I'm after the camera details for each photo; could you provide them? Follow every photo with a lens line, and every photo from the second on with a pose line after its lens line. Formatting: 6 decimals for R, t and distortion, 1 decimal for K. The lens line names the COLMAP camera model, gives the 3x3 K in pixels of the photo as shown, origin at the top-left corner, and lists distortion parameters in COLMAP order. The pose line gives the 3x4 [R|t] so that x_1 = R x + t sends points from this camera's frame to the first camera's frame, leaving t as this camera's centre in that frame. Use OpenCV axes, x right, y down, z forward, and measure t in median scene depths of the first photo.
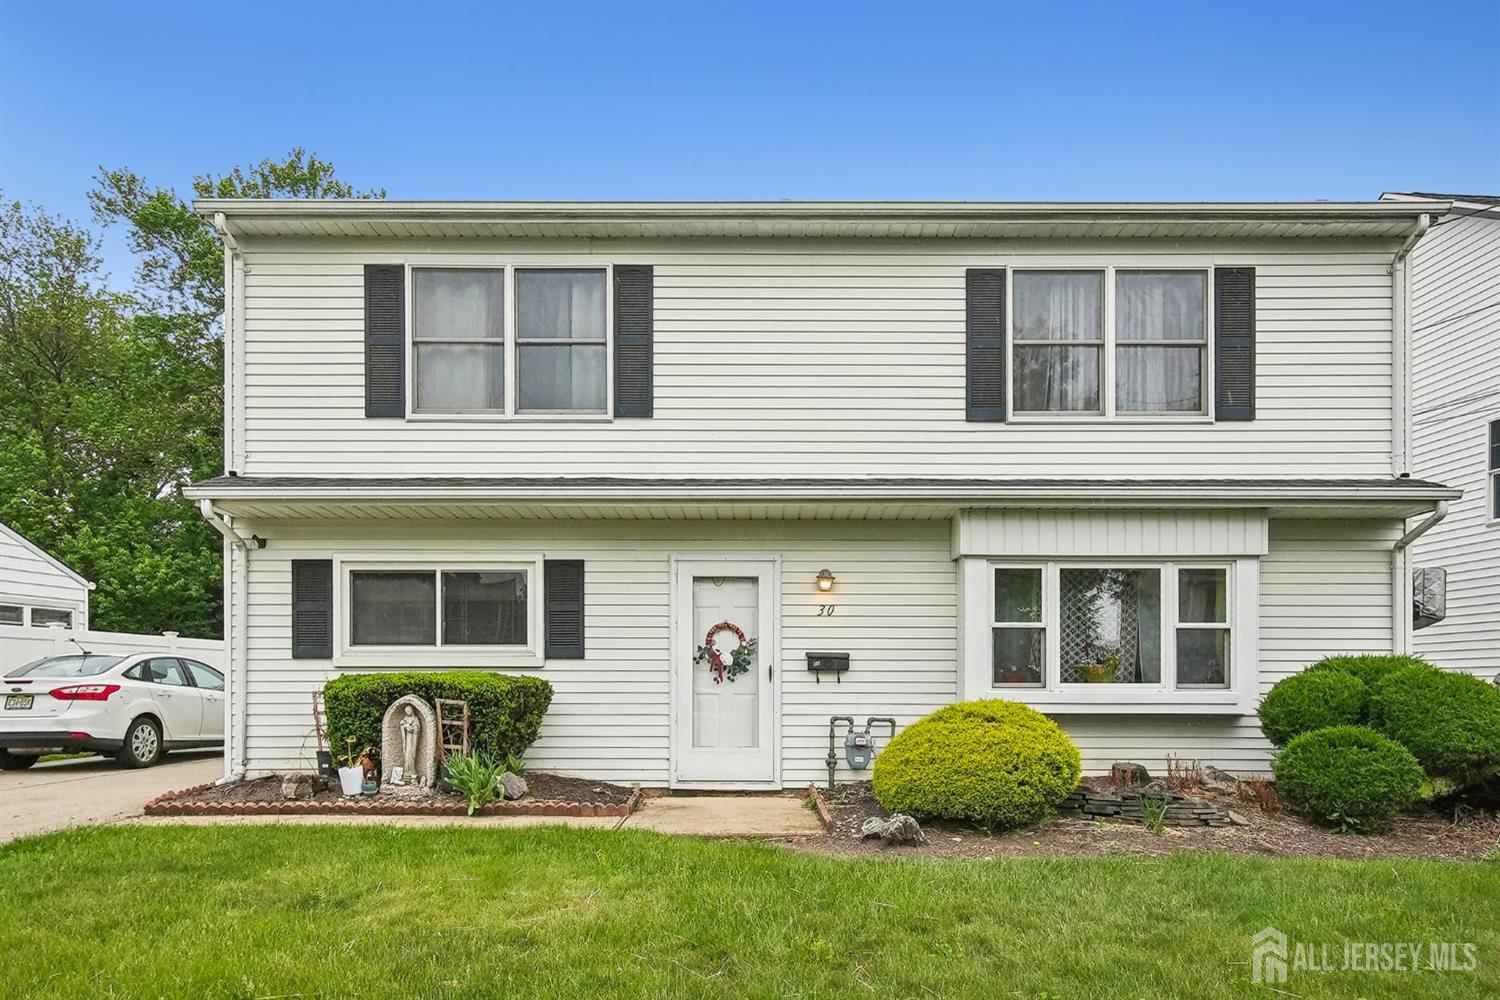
lens RADIAL K [[1069.0, 0, 748.6], [0, 1069.0, 639.0], [0, 0, 1]] dist [0.002718, 0.000610]
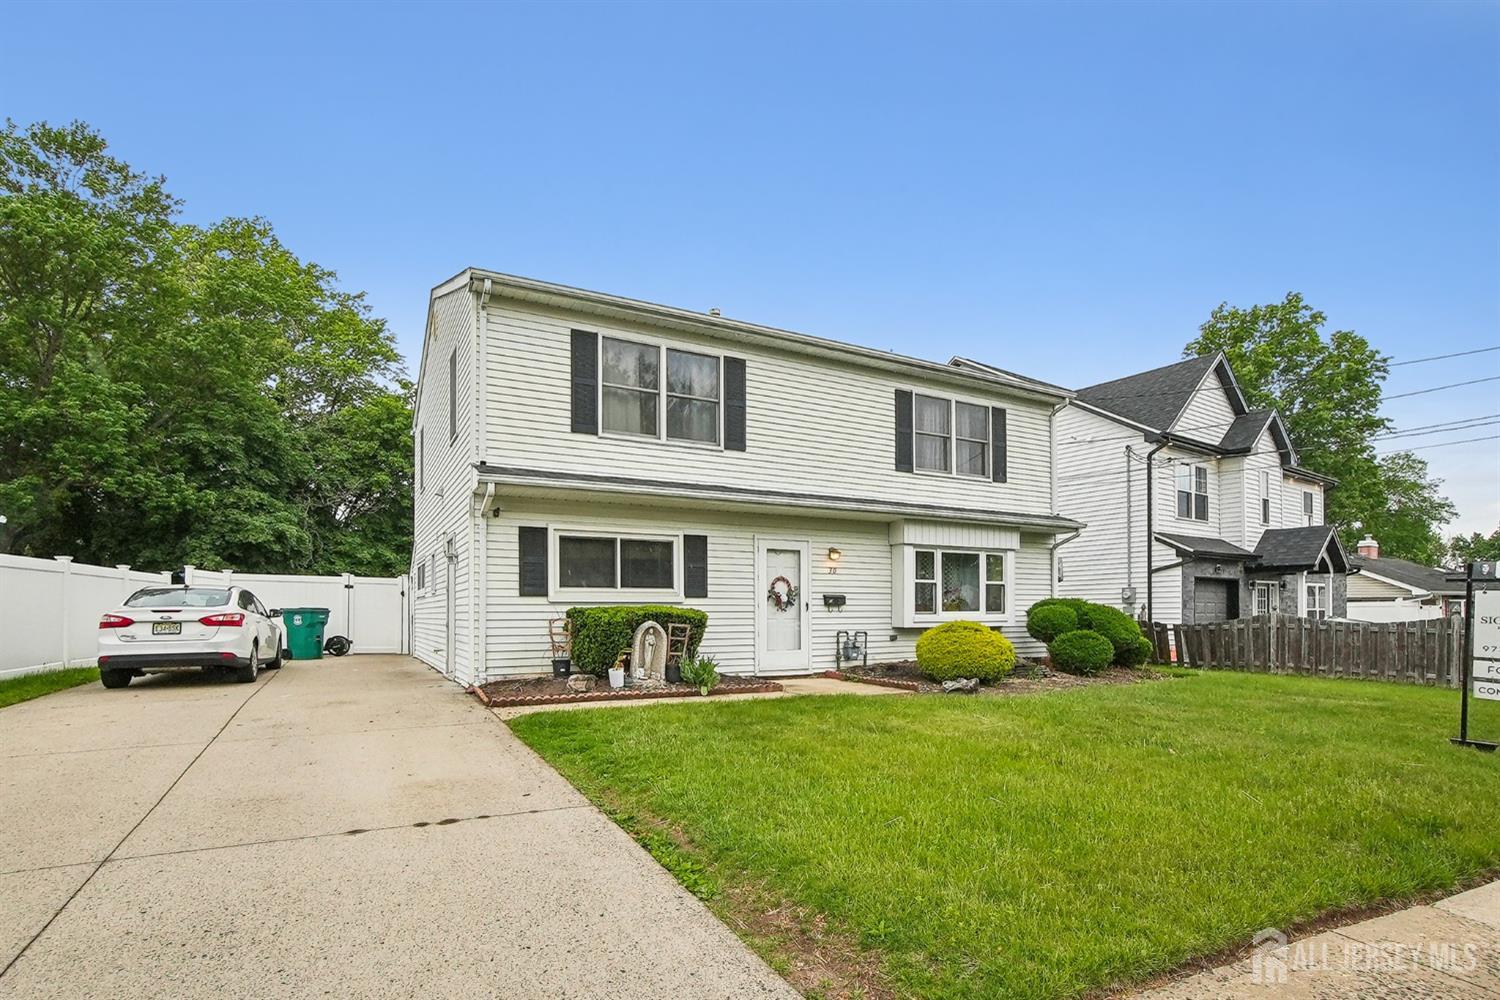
lens RADIAL K [[726.1, 0, 749.6], [0, 726.1, 579.1], [0, 0, 1]] dist [-0.064265, -0.000062]
pose [[0.882451, 0.017743, 0.470069, -0.609736], [-0.017554, 0.999834, -0.004786, -0.004959], [-0.470076, -0.004028, 0.882617, 0.010264]]
